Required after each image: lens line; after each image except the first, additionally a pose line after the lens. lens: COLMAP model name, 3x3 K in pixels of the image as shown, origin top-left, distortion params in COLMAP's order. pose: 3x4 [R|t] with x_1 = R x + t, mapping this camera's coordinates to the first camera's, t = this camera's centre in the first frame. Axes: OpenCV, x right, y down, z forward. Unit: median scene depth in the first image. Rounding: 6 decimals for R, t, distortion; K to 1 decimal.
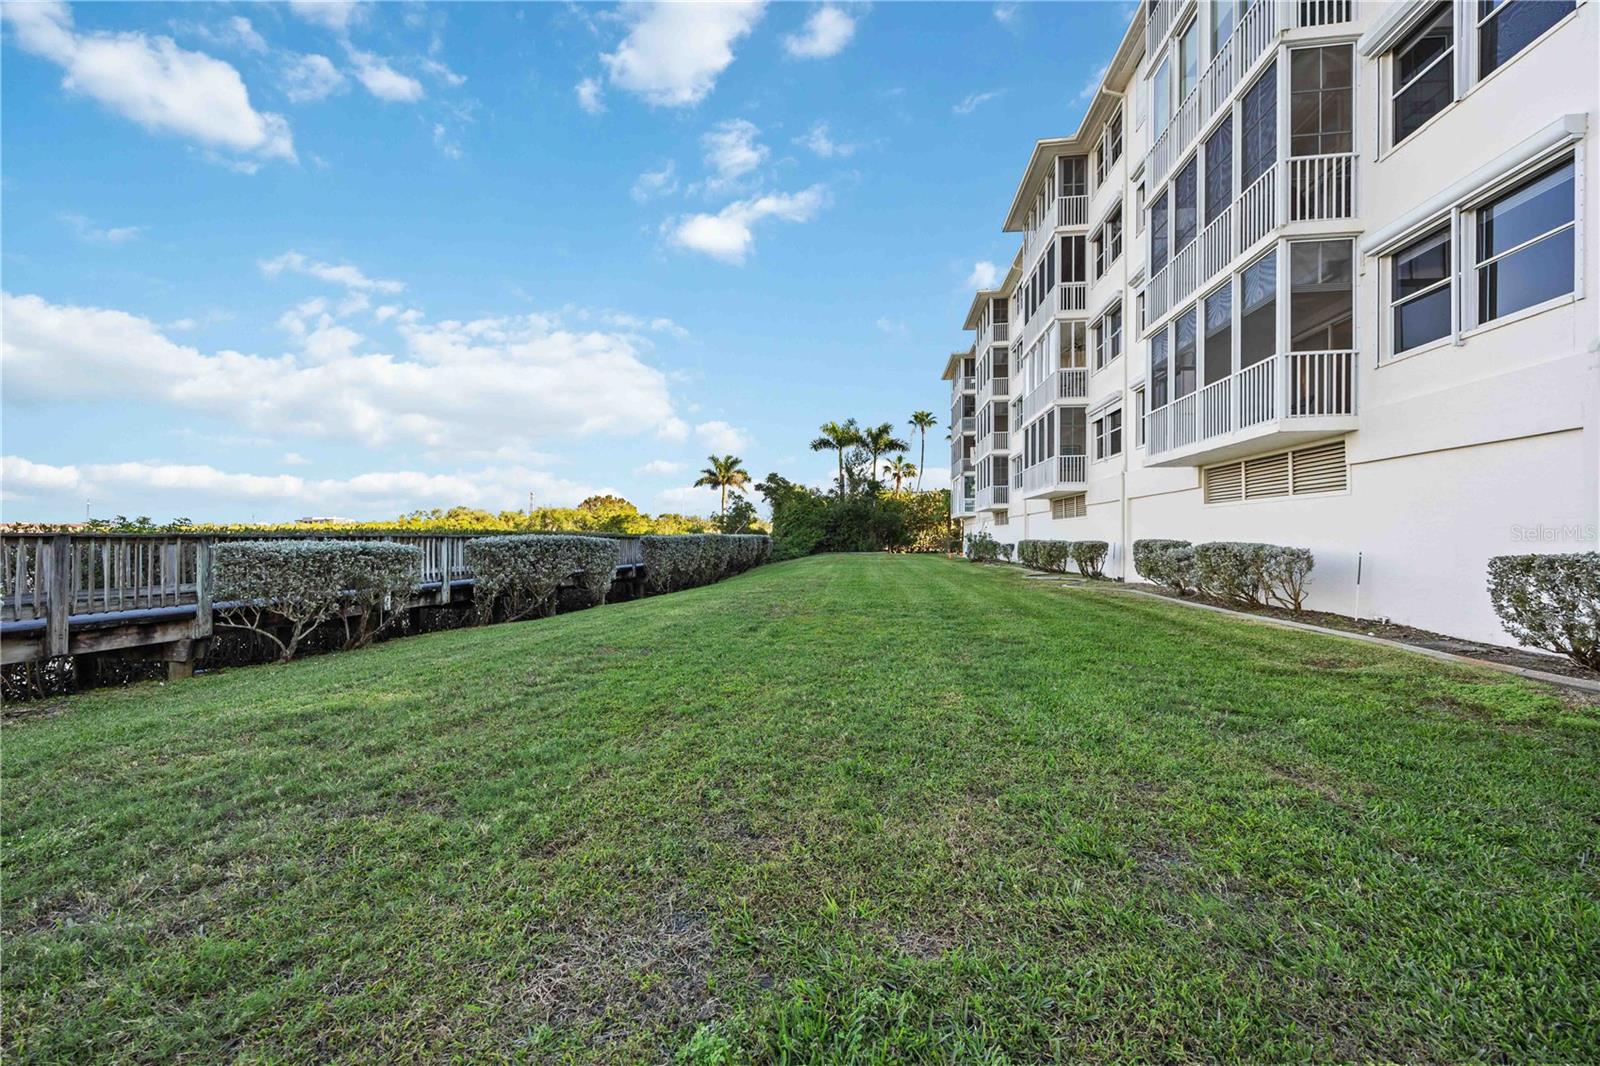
lens RADIAL K [[624.3, 0, 801.1], [0, 624.3, 527.3], [0, 0, 1]] dist [0.002091, -0.000211]
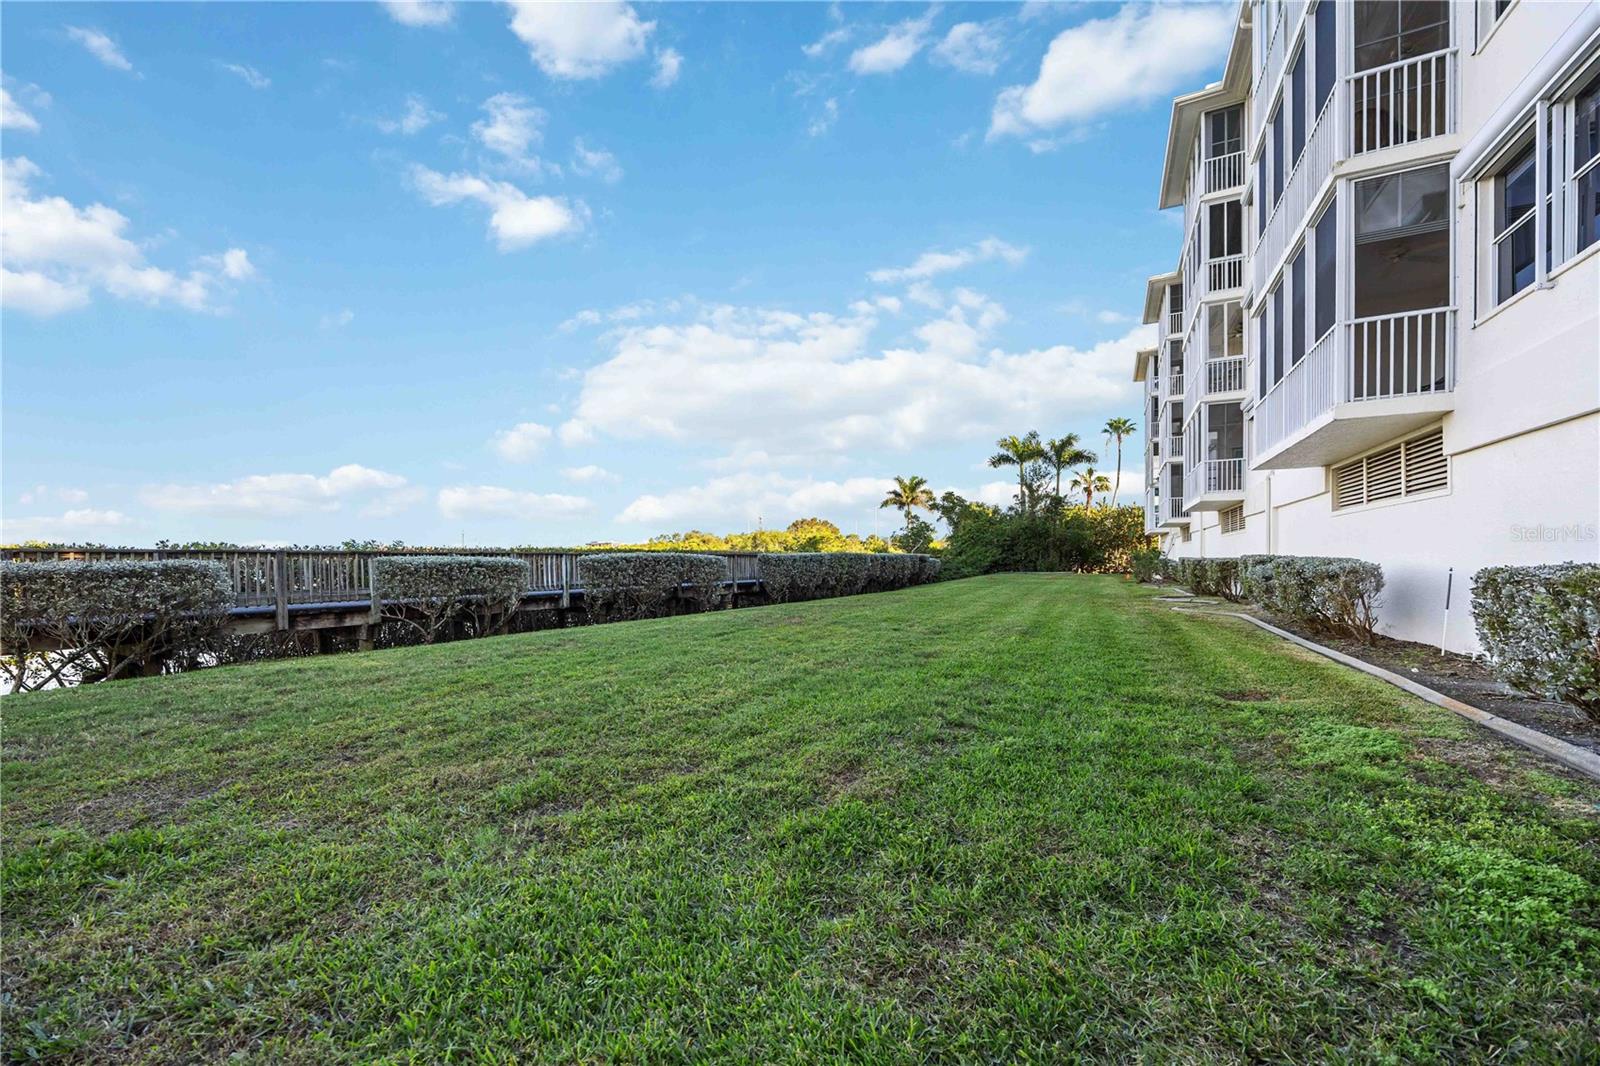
lens RADIAL K [[624.3, 0, 838.1], [0, 624.3, 554.7], [0, 0, 1]] dist [0.002091, -0.000211]
pose [[0.939710, -0.002240, -0.341965, 0.234776], [0.005692, 0.999942, 0.009093, 0.005163], [0.341925, -0.010491, 0.939669, 0.009912]]
